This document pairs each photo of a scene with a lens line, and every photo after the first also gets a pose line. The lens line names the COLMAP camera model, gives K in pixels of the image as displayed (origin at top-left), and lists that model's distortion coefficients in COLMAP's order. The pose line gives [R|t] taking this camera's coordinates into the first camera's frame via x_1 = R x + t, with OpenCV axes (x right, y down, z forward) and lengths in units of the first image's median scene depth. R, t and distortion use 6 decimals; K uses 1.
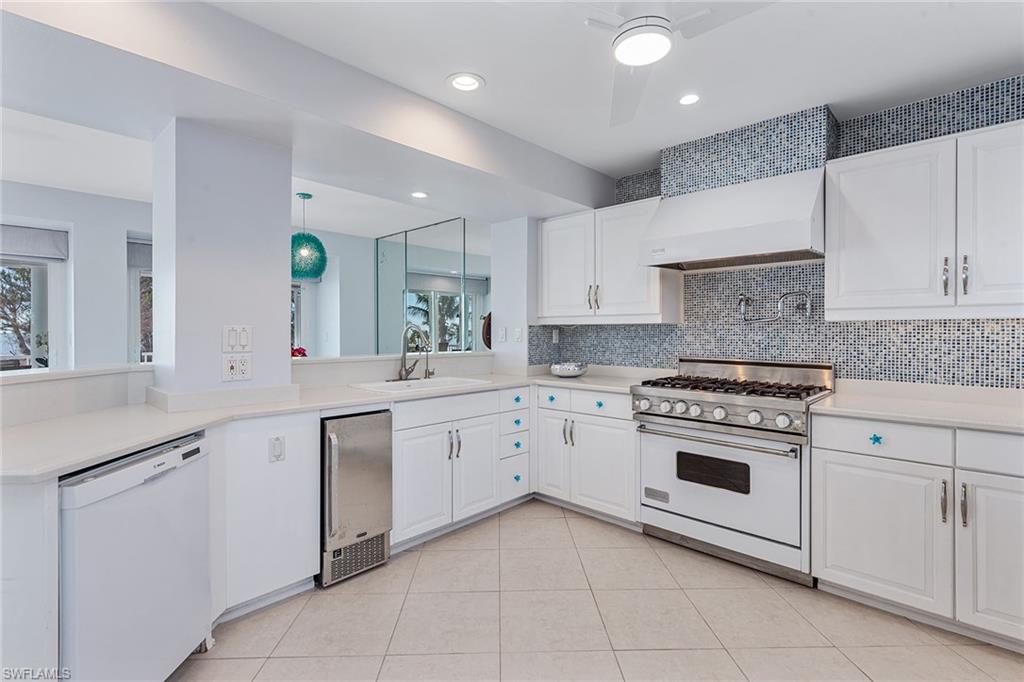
lens RADIAL K [[474.9, 0, 513.7], [0, 474.9, 336.1], [0, 0, 1]] dist [0.000025, 0.000017]
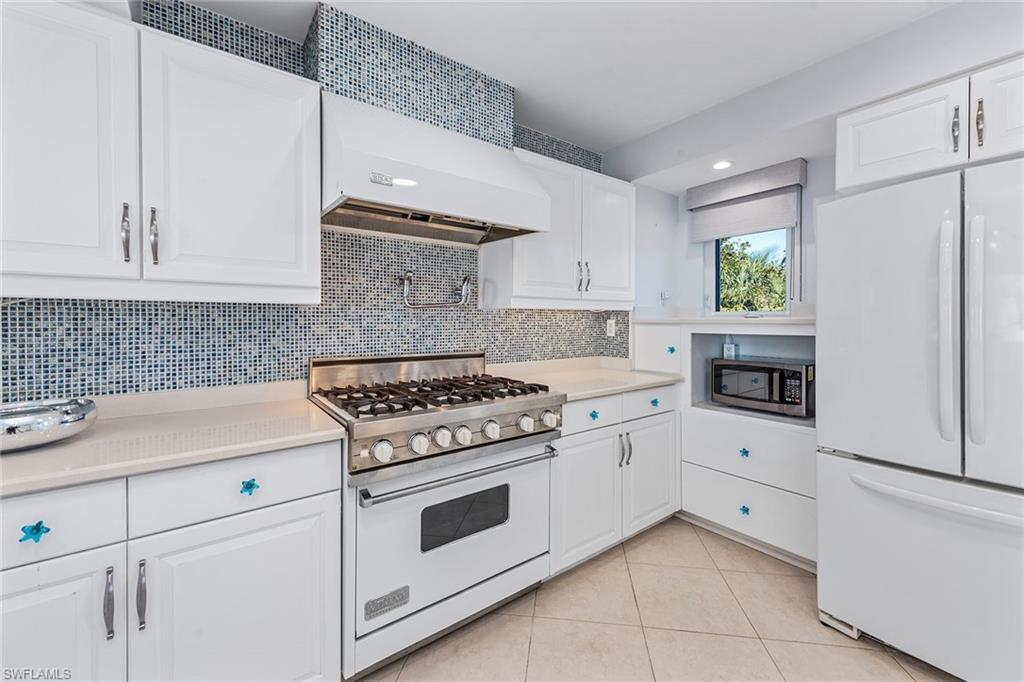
lens RADIAL K [[406.4, 0, 511.0], [0, 406.4, 324.0], [0, 0, 1]] dist [0.011045, -0.000031]
pose [[0.169147, -0.007795, 0.985560, -0.140494], [0.010279, 0.999928, 0.006145, -0.003242], [-0.985537, 0.009091, 0.169215, 0.681026]]
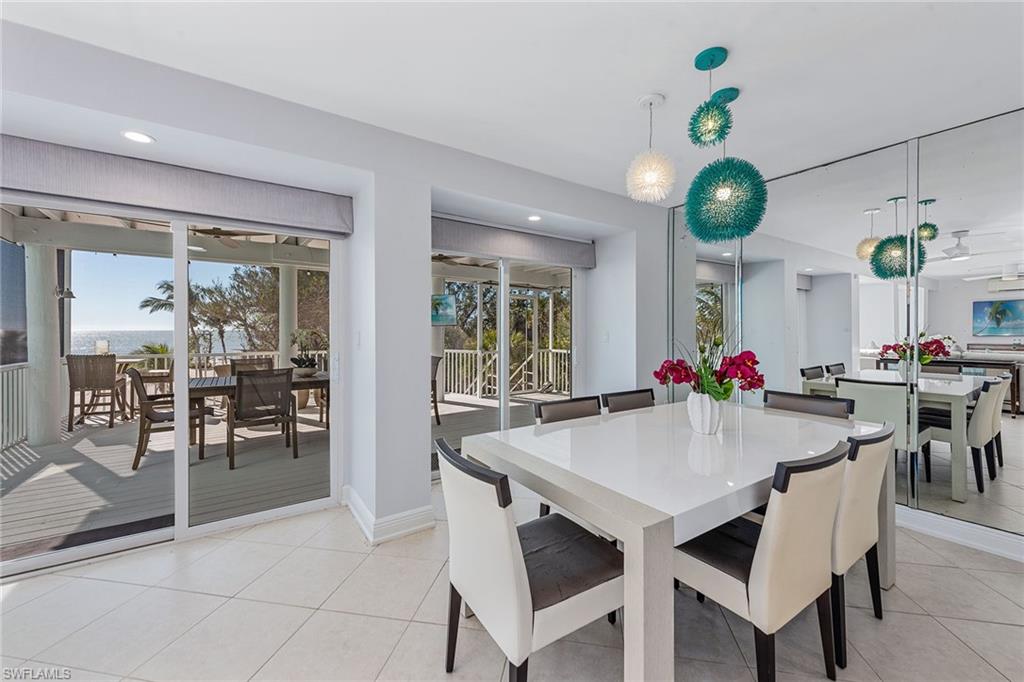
lens RADIAL K [[406.4, 0, 511.0], [0, 406.4, 324.0], [0, 0, 1]] dist [0.011045, -0.000031]
pose [[0.974273, -0.002453, -0.225356, -4.235406], [-0.002900, 0.999721, -0.023422, -0.022879], [0.225351, 0.023473, 0.973995, 3.356690]]
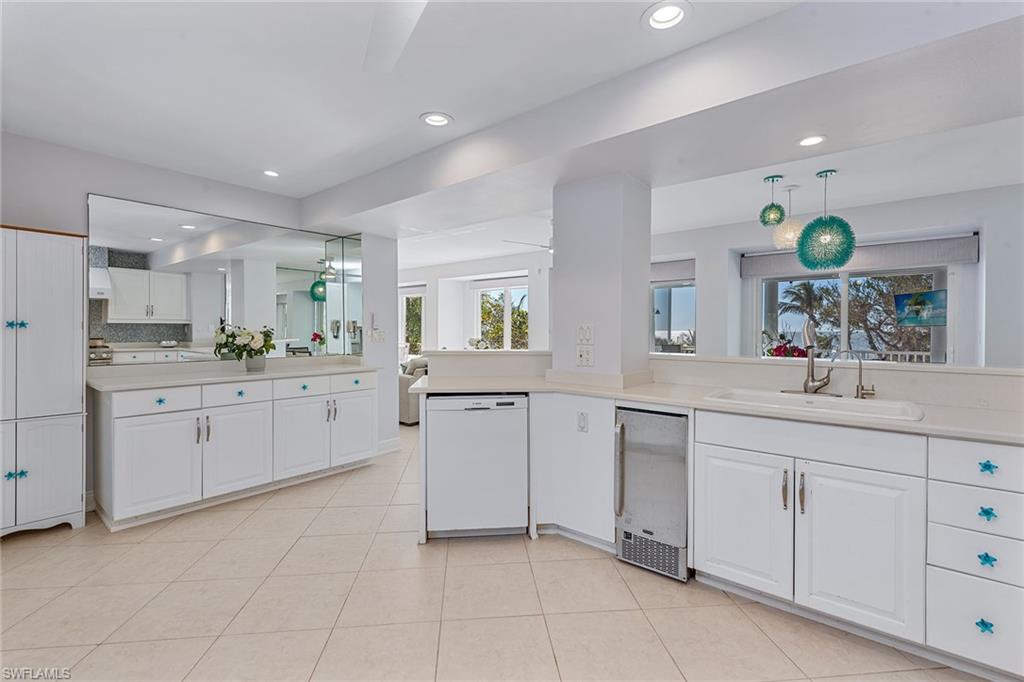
lens RADIAL K [[458.5, 0, 512.0], [0, 458.5, 341.0], [0, 0, 1]] dist [-0.000232, 0.000018]
pose [[0.055153, 0.023896, -0.998192, 2.771031], [-0.013297, 0.999643, 0.023196, -0.011754], [0.998389, 0.011994, 0.055451, 2.938319]]
